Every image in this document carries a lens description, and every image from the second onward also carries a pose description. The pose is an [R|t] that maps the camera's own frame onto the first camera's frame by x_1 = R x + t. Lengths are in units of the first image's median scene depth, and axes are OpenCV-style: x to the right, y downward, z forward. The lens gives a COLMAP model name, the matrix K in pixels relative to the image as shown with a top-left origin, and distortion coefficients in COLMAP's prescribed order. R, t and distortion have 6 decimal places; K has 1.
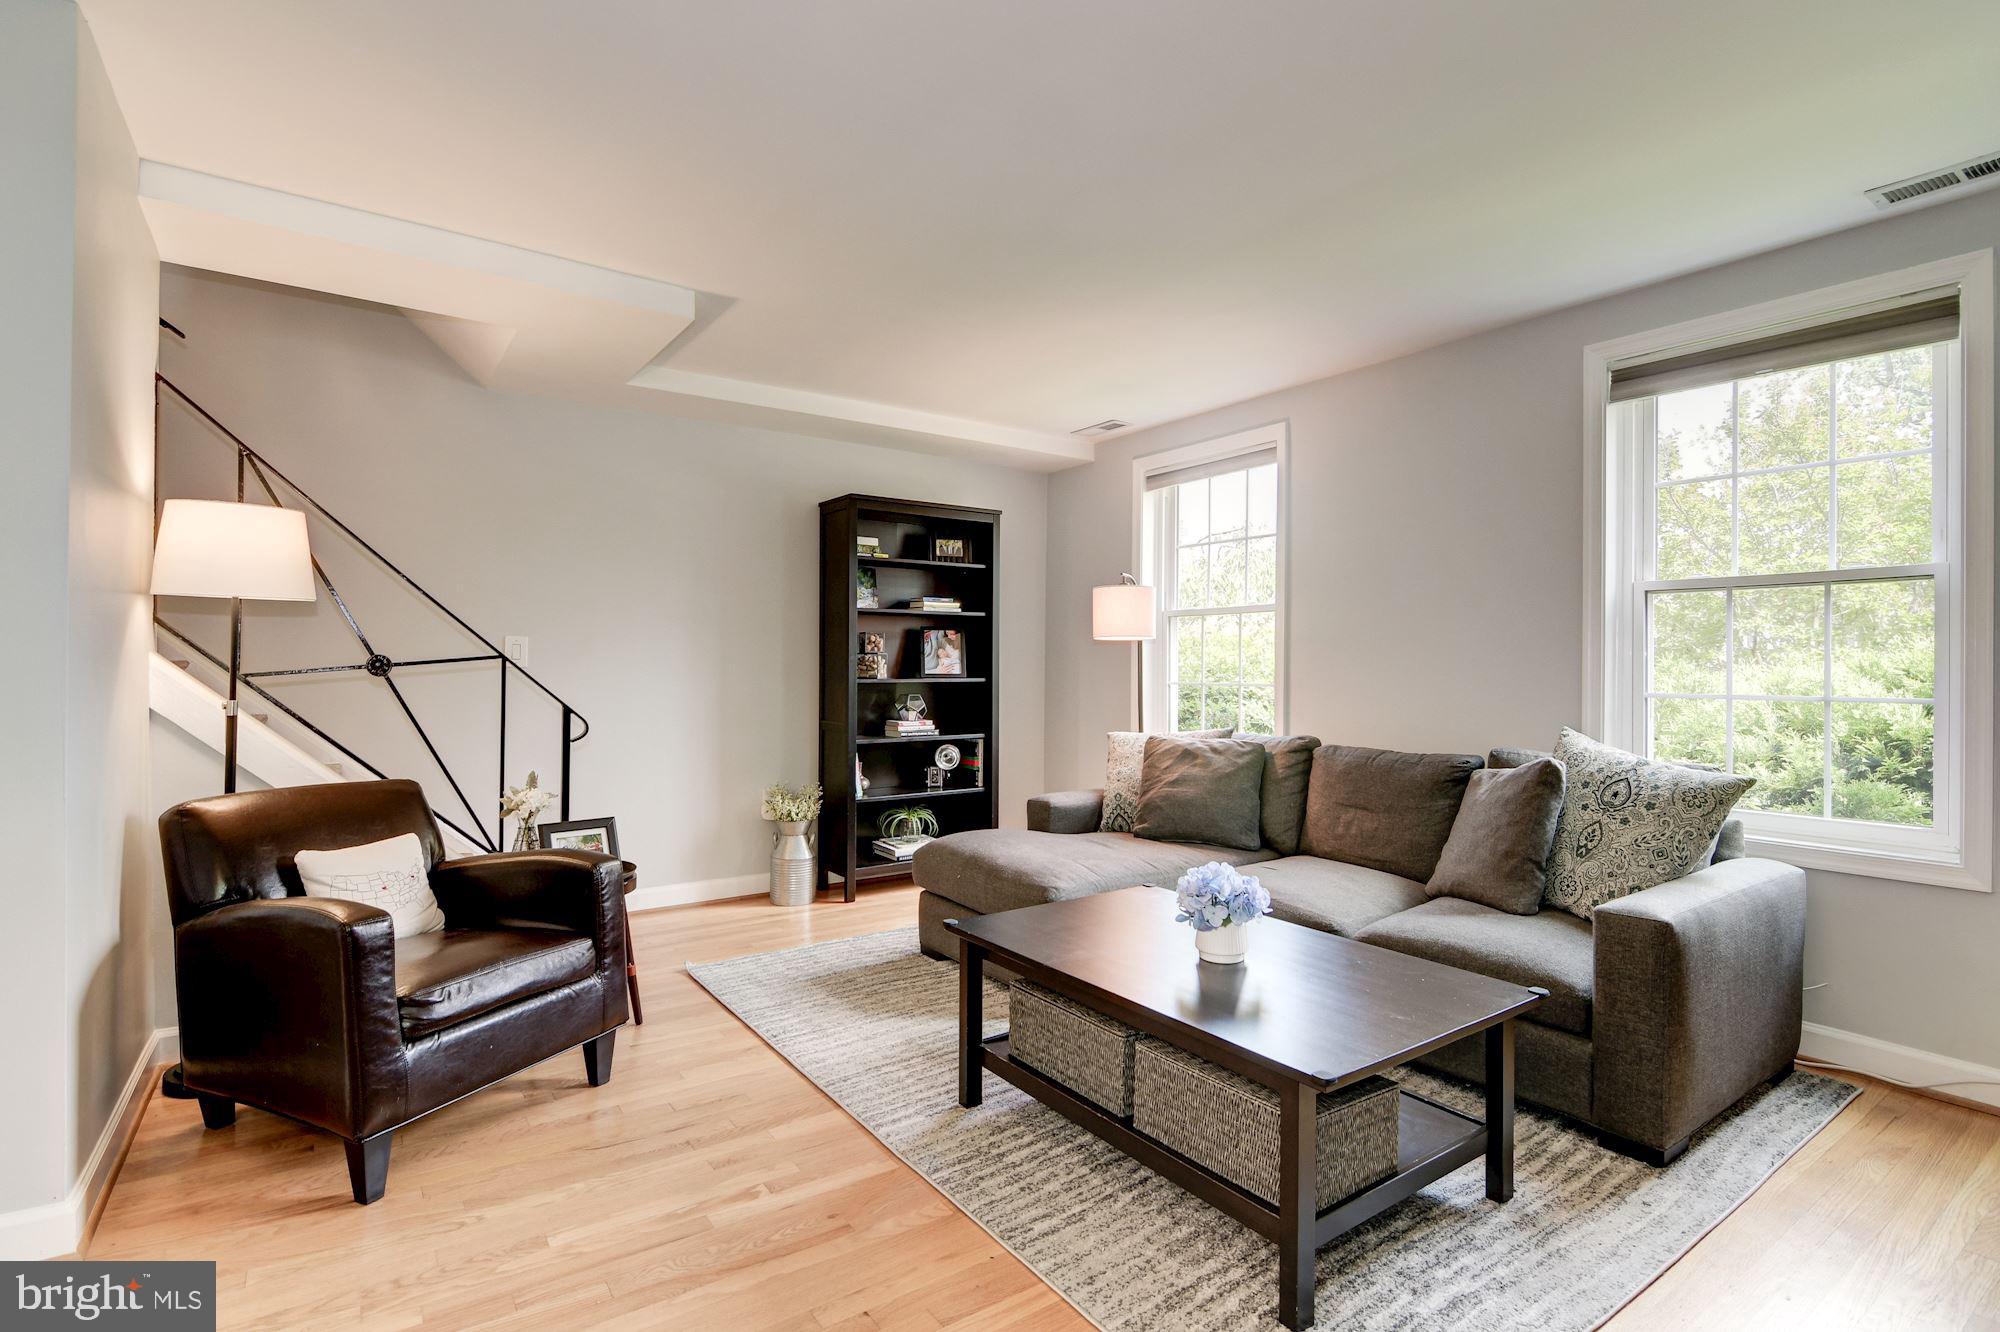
lens RADIAL K [[964.2, 0, 1019.8], [0, 964.2, 671.4], [0, 0, 1]] dist [0.012993, -0.013669]
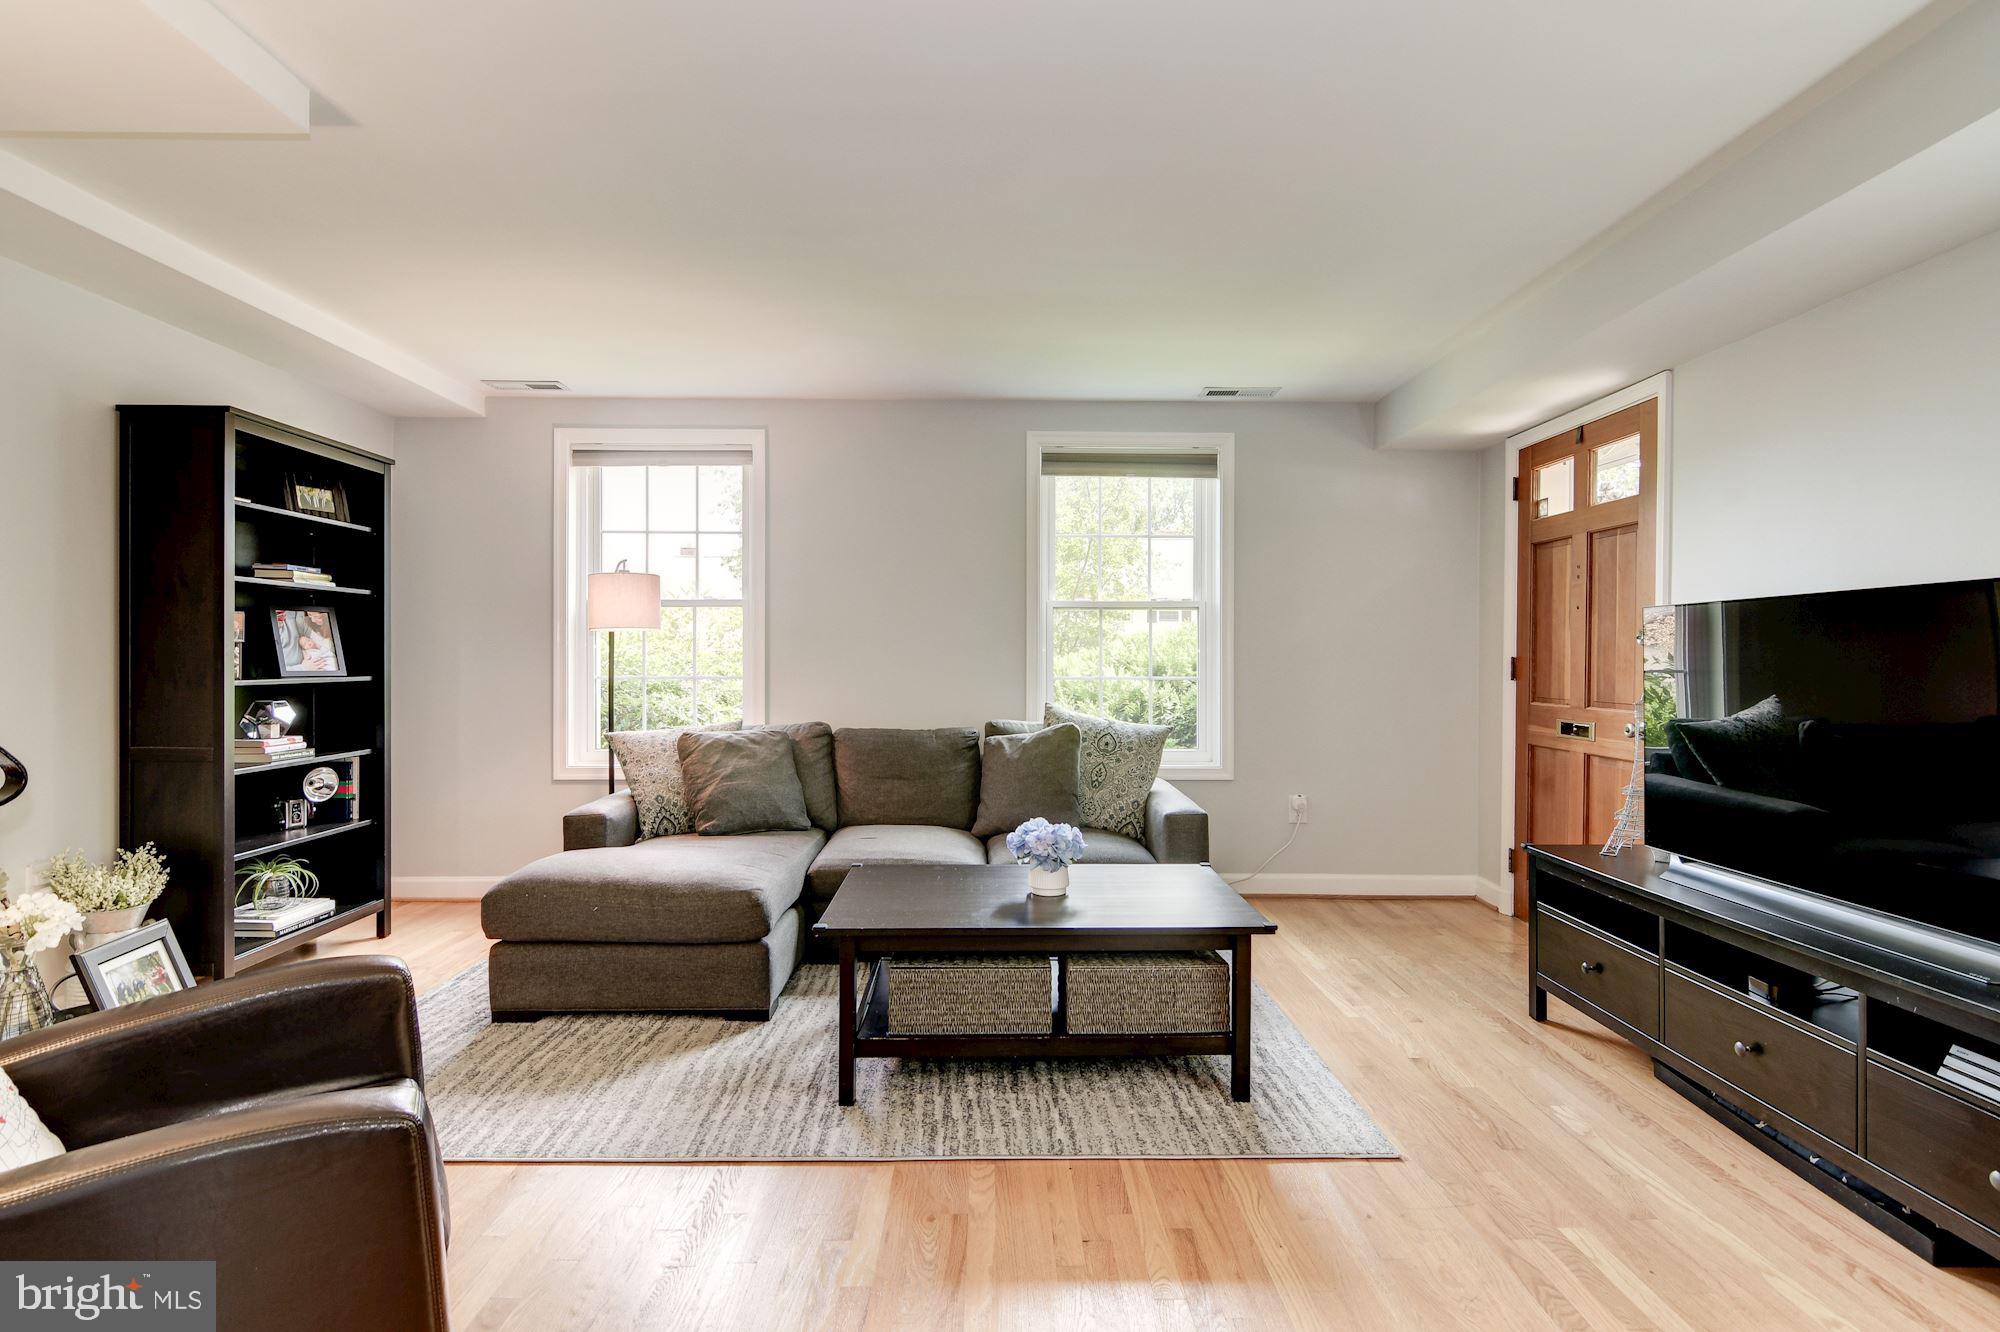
lens RADIAL K [[988.0, 0, 972.6], [0, 988.0, 667.0], [0, 0, 1]] dist [0.016048, -0.016061]
pose [[0.565213, -0.010295, 0.824881, -0.561366], [0.006245, 0.999947, 0.008201, -0.004946], [-0.824922, 0.000516, 0.565247, 0.219635]]
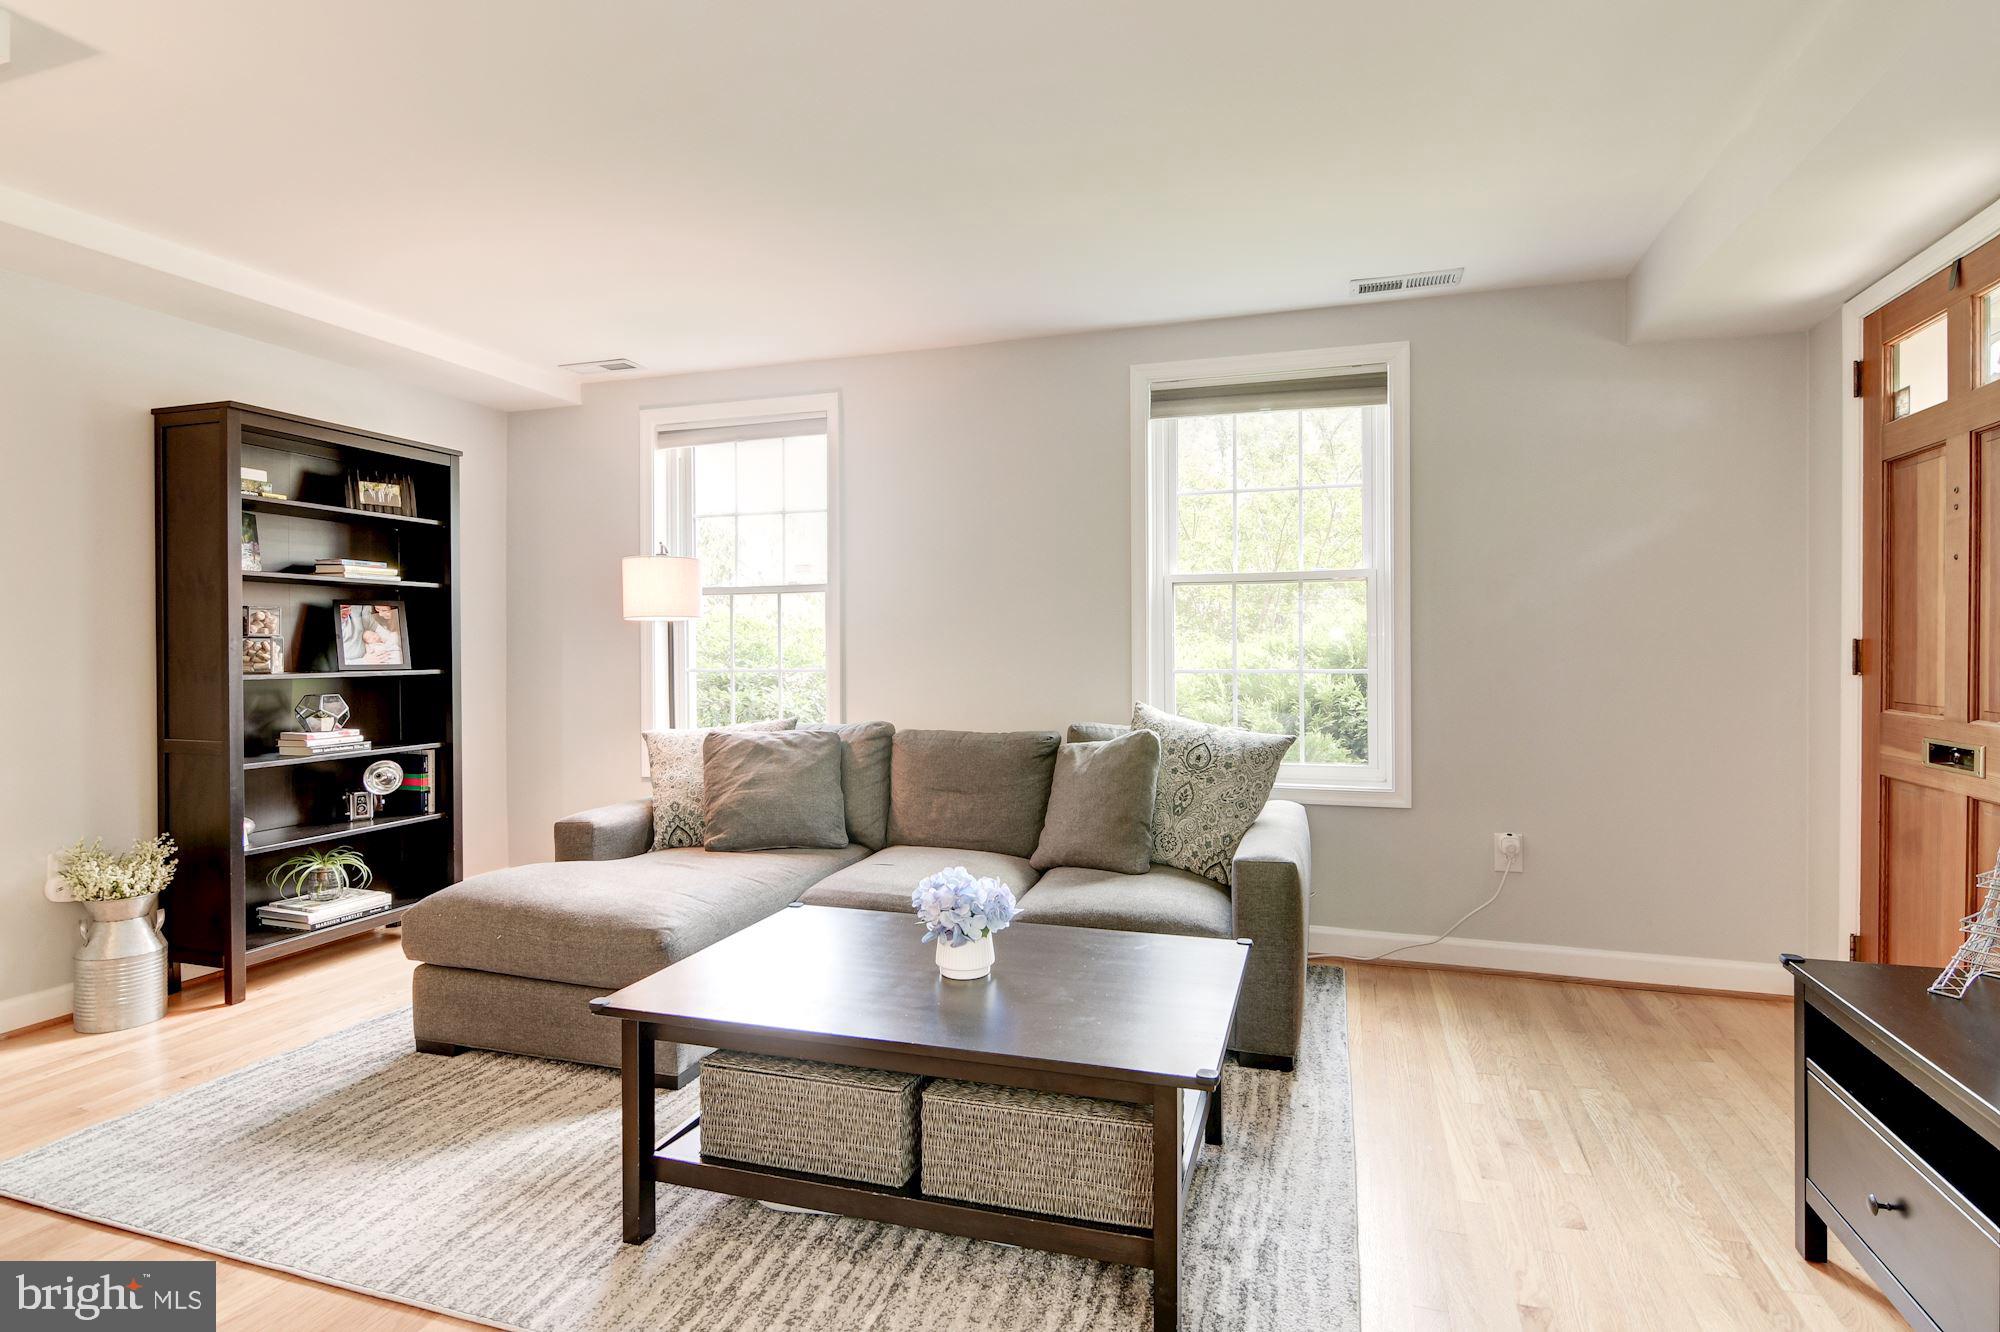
lens RADIAL K [[966.8, 0, 1020.3], [0, 966.8, 656.5], [0, 0, 1]] dist [0.012771, -0.013300]
pose [[0.794859, -0.013695, 0.606639, -0.183834], [0.012796, 0.999901, 0.005807, -0.002311], [-0.606659, 0.003146, 0.794956, 0.152947]]
